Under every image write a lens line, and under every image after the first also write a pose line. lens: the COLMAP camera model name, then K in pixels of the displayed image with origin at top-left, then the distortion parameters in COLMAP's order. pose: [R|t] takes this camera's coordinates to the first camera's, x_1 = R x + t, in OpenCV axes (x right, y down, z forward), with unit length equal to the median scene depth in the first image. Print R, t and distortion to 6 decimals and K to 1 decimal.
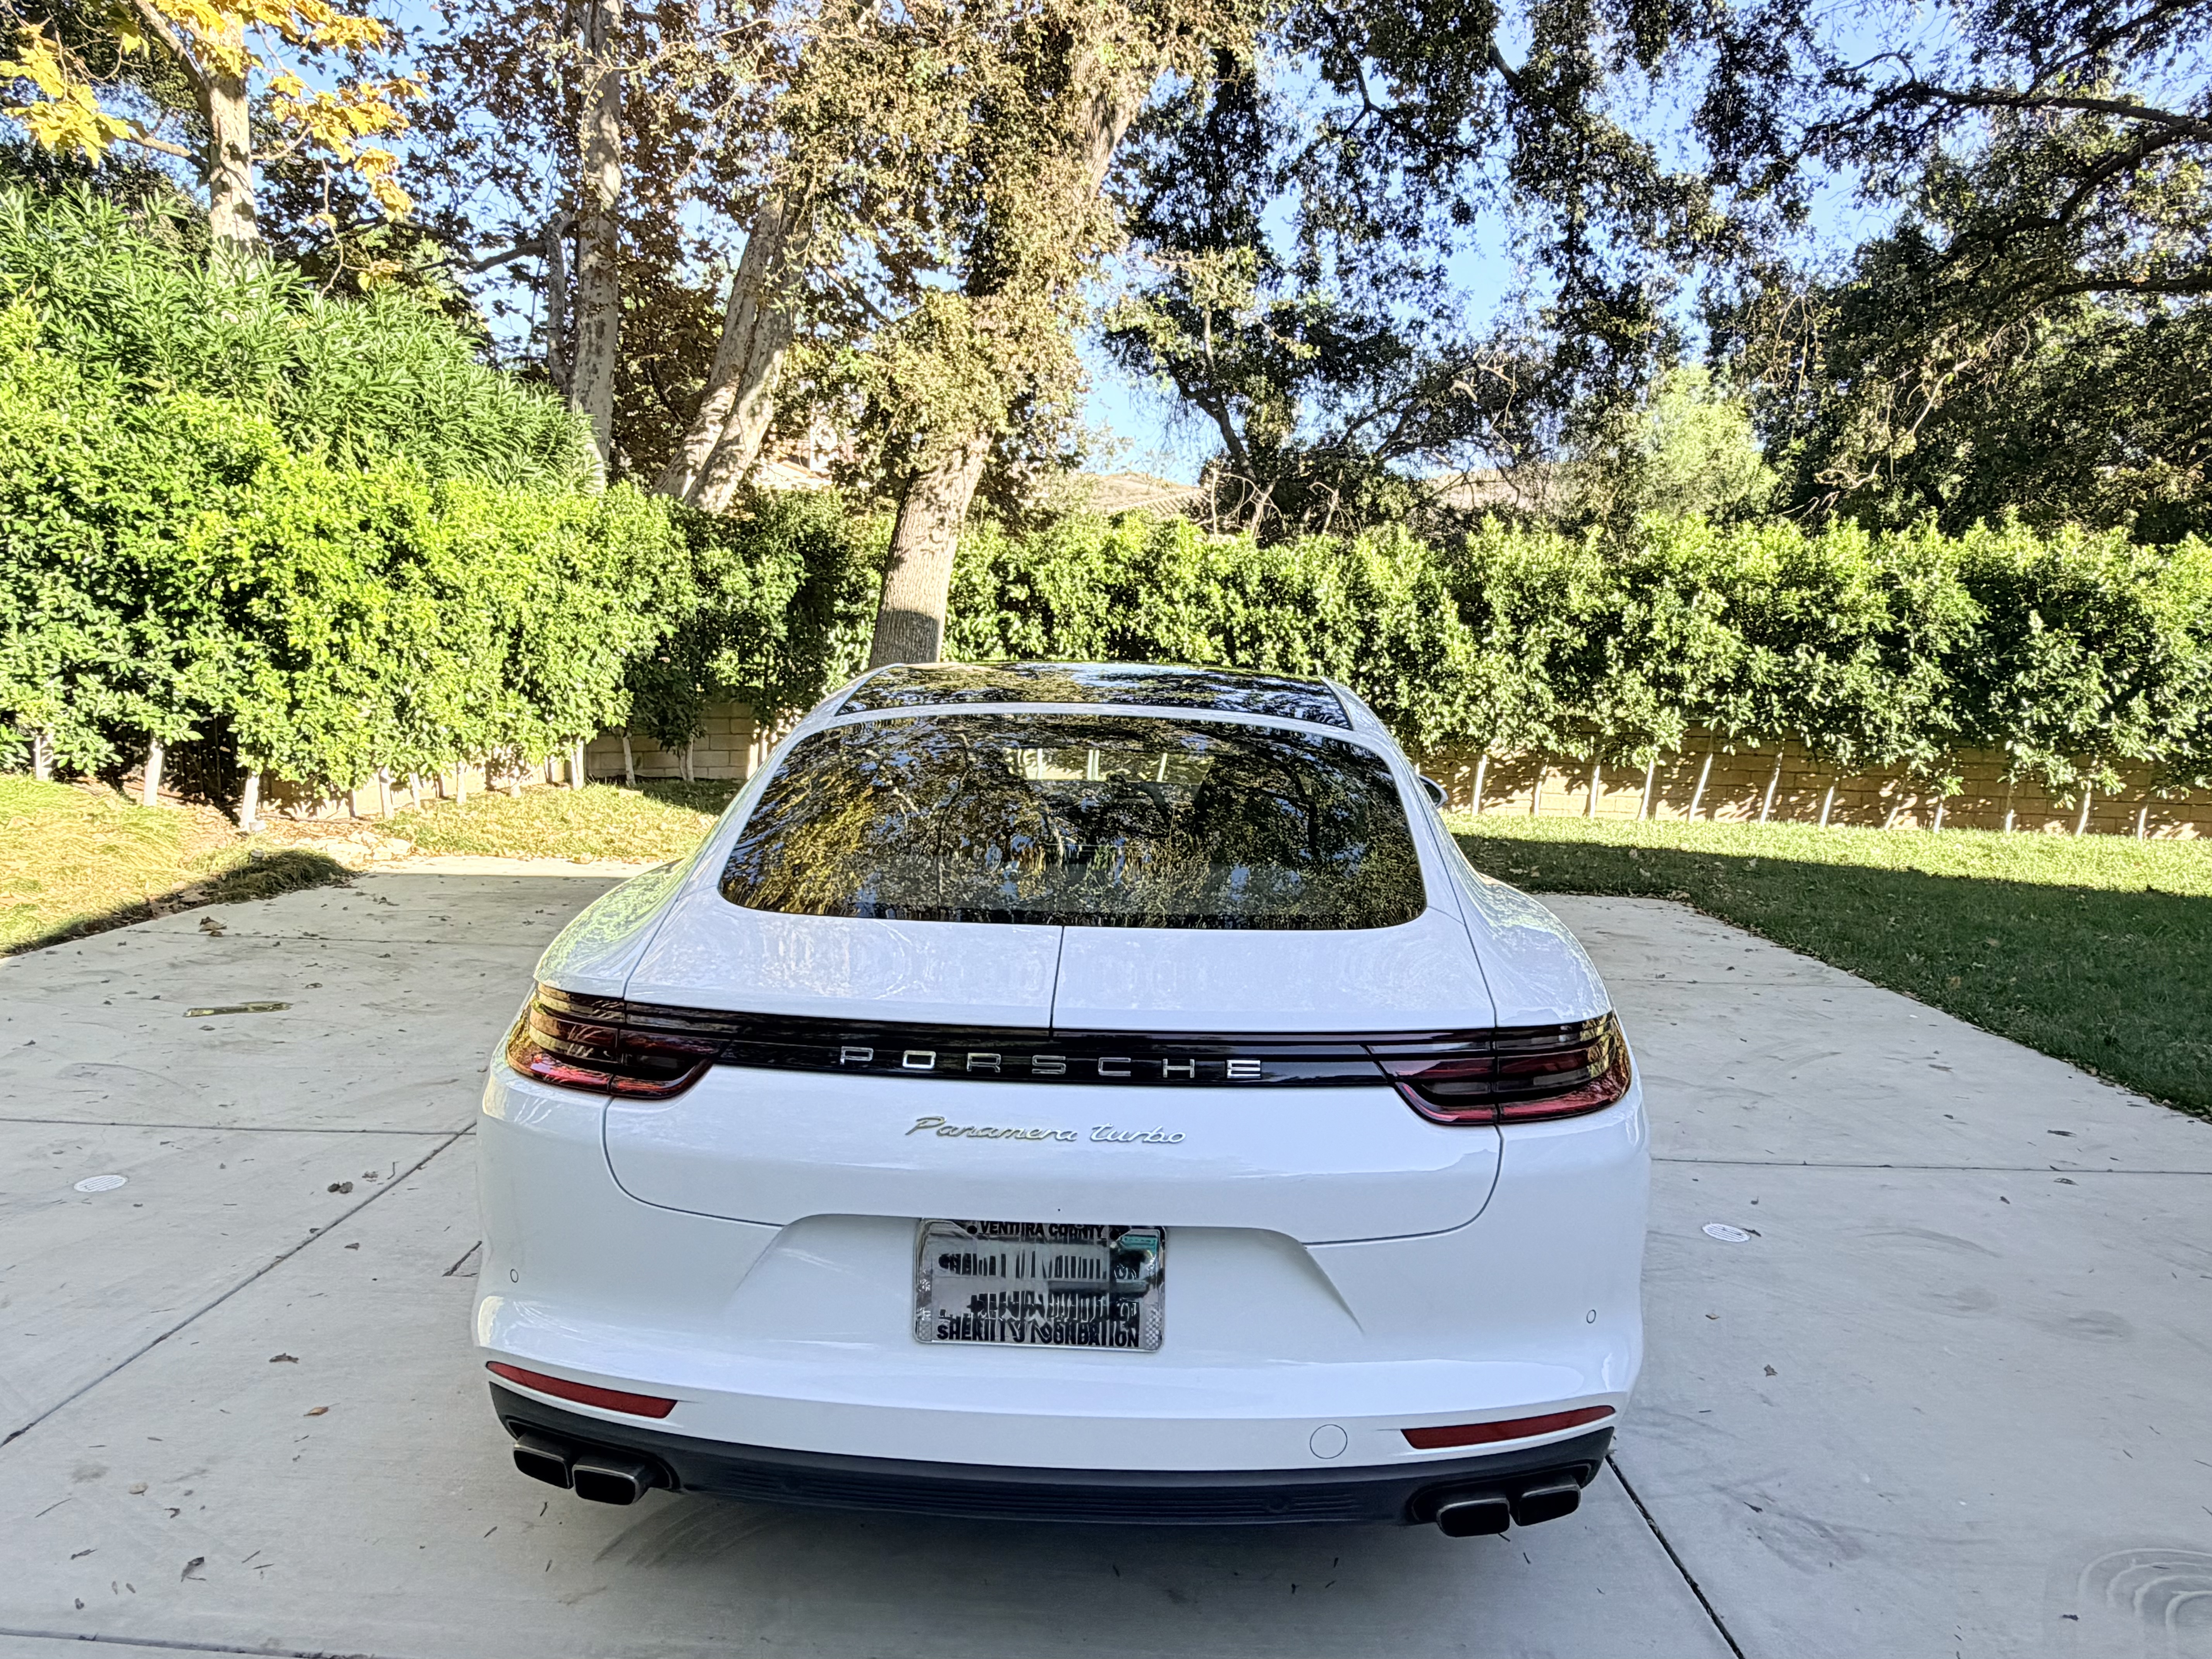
lens RADIAL K [[1371.0, 0, 1114.5], [0, 1371.0, 818.9], [0, 0, 1]] dist [-0.000603, 0.000670]
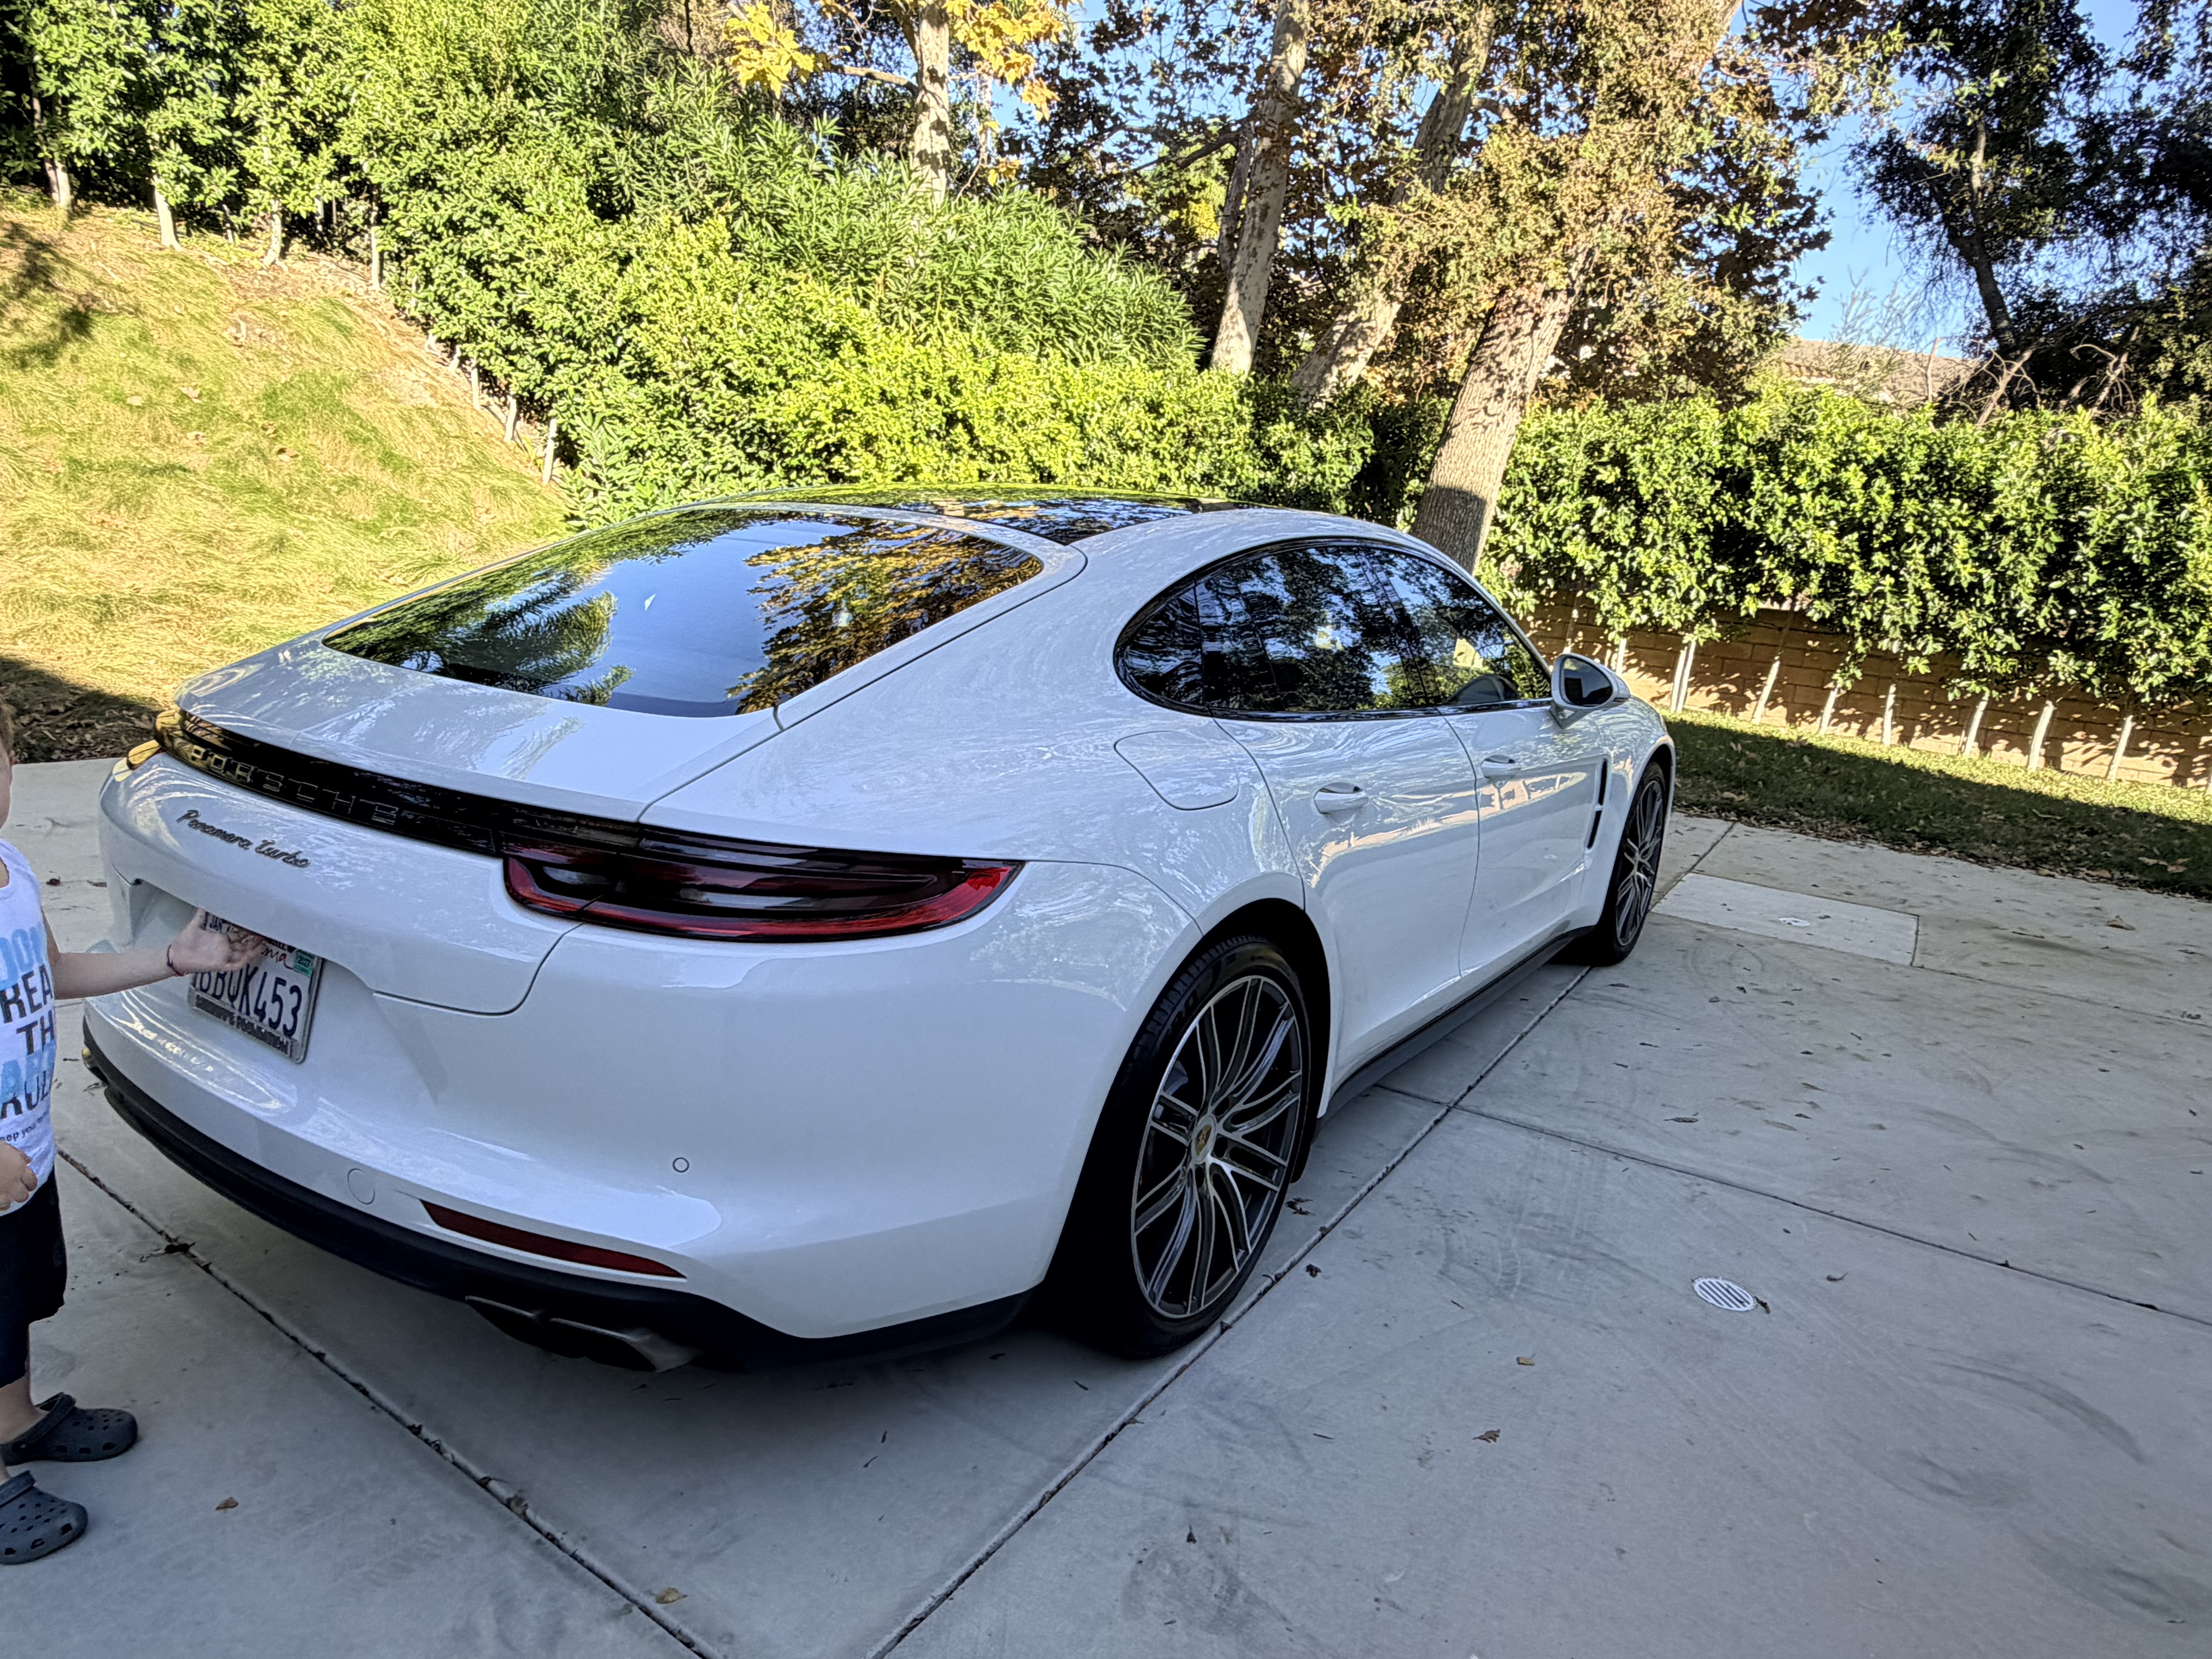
lens RADIAL K [[1371.0, 0, 1114.5], [0, 1371.0, 818.9], [0, 0, 1]] dist [-0.000603, 0.000670]
pose [[0.845215, 0.147644, -0.513627, 0.150806], [-0.112239, 0.988687, 0.099503, 0.003906], [0.522507, -0.026453, 0.852224, 0.061166]]
